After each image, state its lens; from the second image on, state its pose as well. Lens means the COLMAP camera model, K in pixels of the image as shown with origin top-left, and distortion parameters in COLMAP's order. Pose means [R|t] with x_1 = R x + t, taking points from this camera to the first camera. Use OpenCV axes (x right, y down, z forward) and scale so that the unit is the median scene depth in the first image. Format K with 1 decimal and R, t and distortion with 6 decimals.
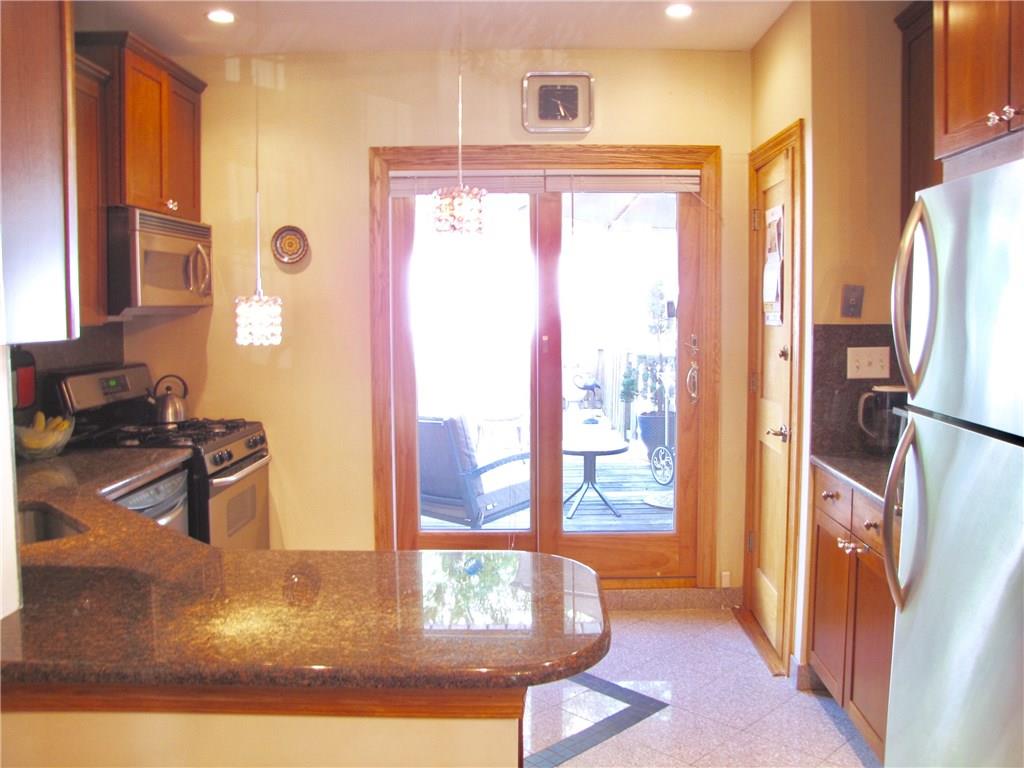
lens RADIAL K [[863.6, 0, 536.3], [0, 863.6, 366.9], [0, 0, 1]] dist [-0.176955, 0.151425]
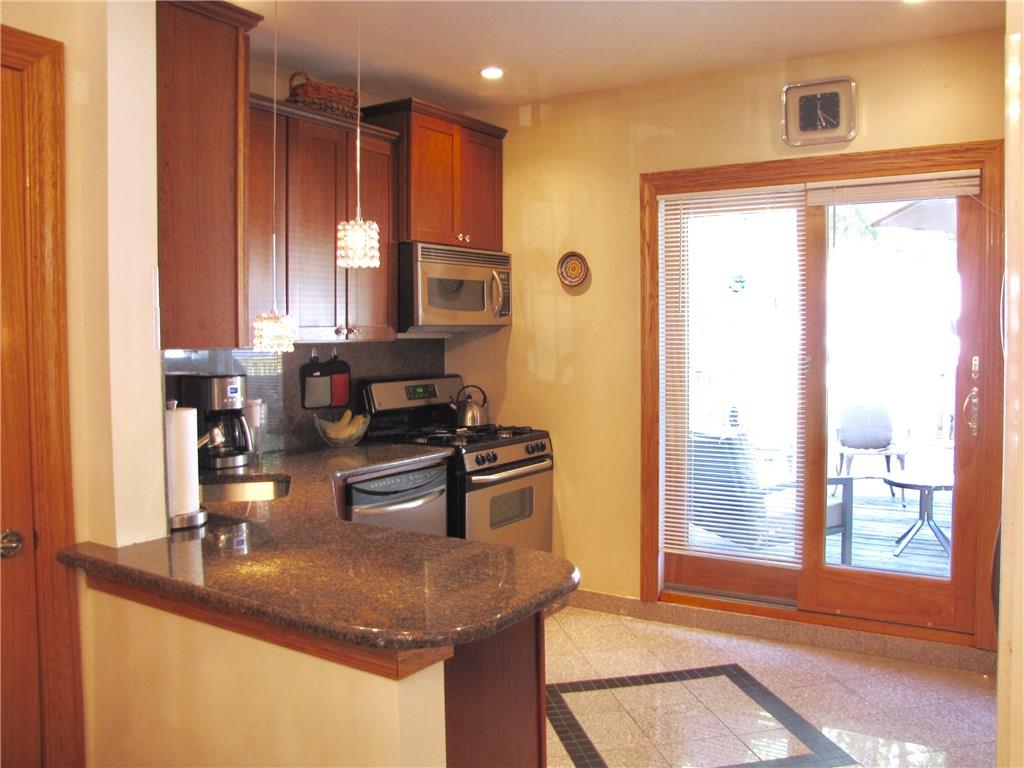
lens RADIAL K [[863.6, 0, 536.3], [0, 863.6, 366.9], [0, 0, 1]] dist [-0.176955, 0.151425]
pose [[0.850738, 0.018046, -0.525280, 0.255992], [-0.032334, 0.999314, -0.018036, 0.002989], [0.524595, 0.032329, 0.850738, 0.040282]]
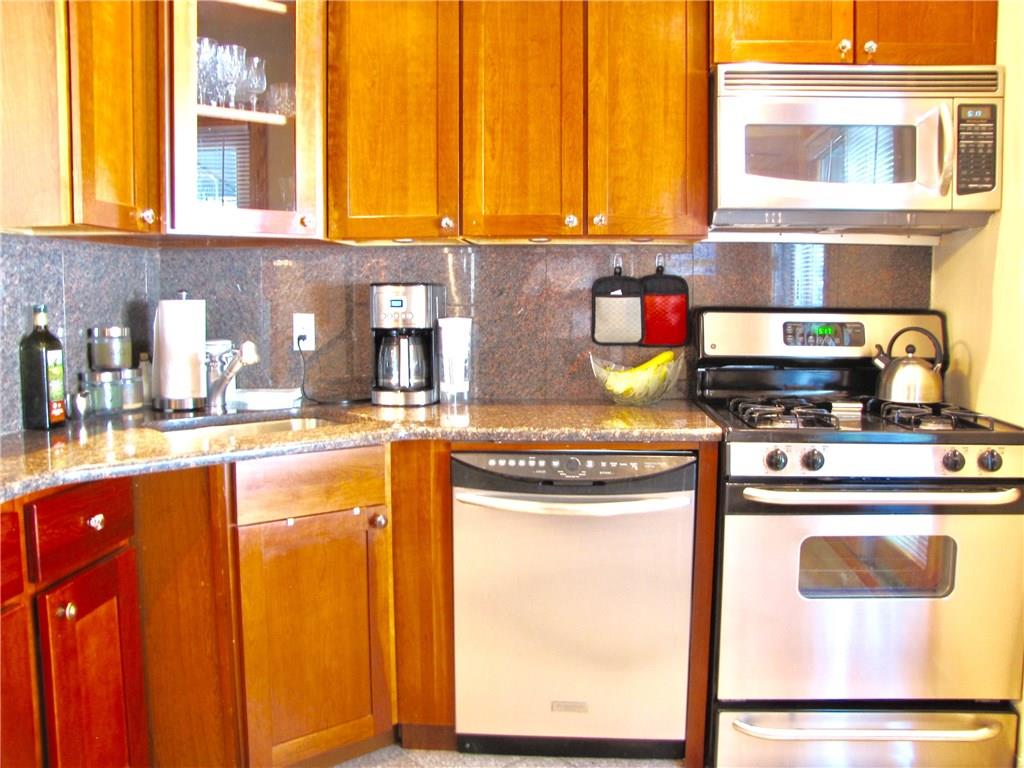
lens RADIAL K [[863.6, 0, 536.3], [0, 863.6, 366.9], [0, 0, 1]] dist [-0.176955, 0.151425]
pose [[-0.064556, 0.082478, -0.994500, 0.191213], [-0.072089, 0.993589, 0.087082, 0.005052], [0.995307, 0.077314, -0.058197, 0.750707]]
